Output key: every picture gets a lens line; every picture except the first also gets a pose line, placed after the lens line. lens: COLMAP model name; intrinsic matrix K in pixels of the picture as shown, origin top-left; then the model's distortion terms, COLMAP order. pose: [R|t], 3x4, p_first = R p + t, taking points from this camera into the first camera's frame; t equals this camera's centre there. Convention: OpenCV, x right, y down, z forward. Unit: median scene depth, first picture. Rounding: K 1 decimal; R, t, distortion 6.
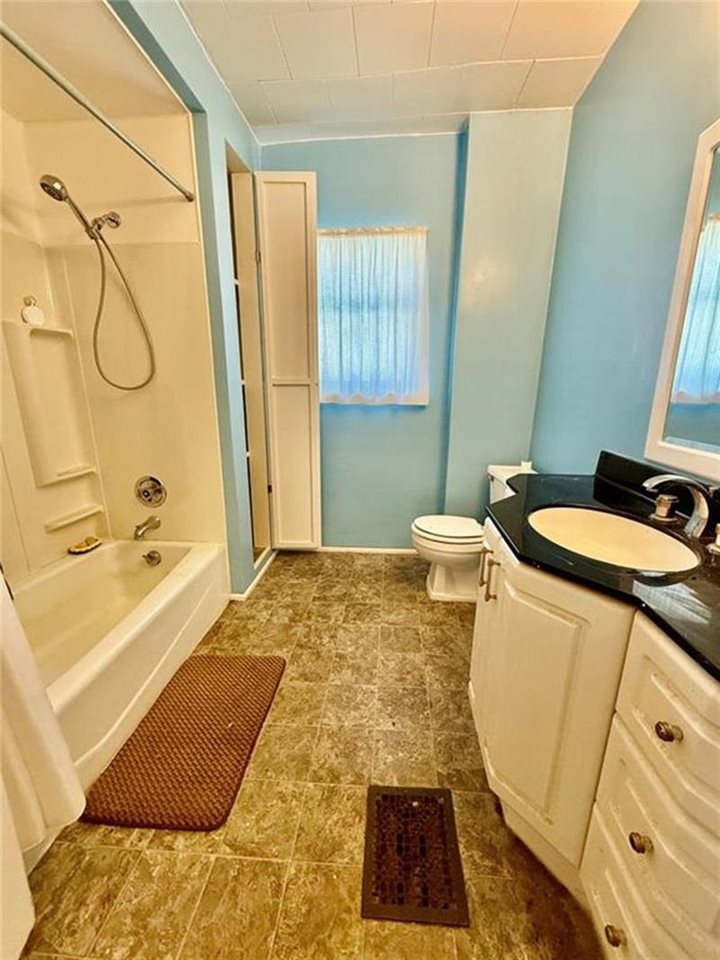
lens RADIAL K [[383.5, 0, 361.6], [0, 383.5, 478.6], [0, 0, 1]] dist [-0.002158, 0.000877]
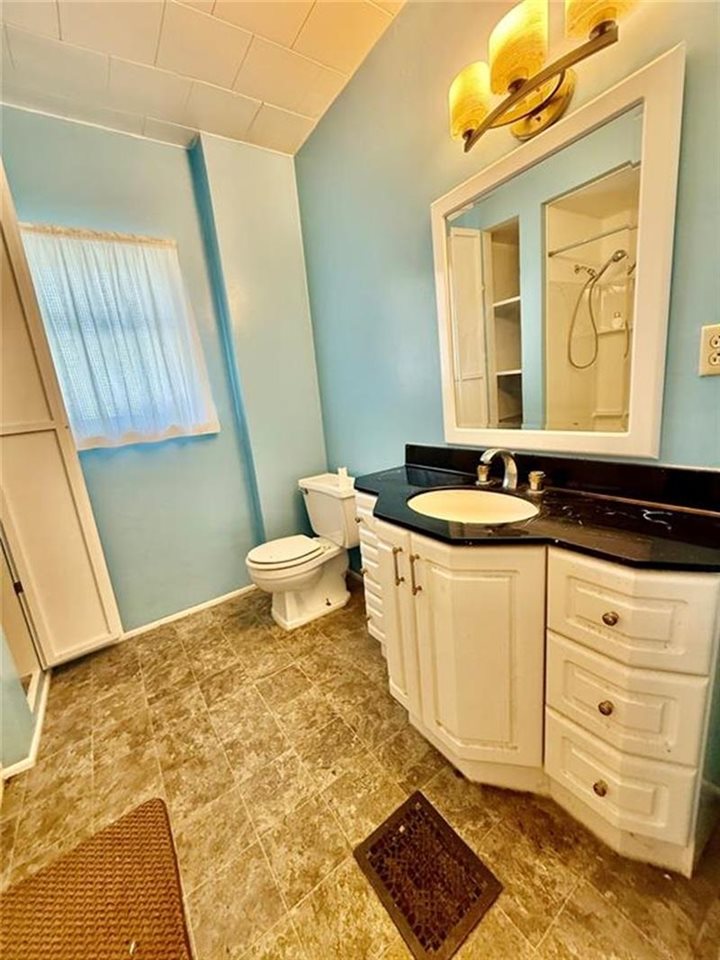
lens RADIAL K [[383.5, 0, 361.7], [0, 383.5, 478.1], [0, 0, 1]] dist [-0.002158, 0.000877]
pose [[0.763282, -0.221736, 0.606822, -0.211924], [0.255584, 0.966270, 0.031598, -0.038573], [-0.593361, 0.130976, 0.794209, 0.117075]]
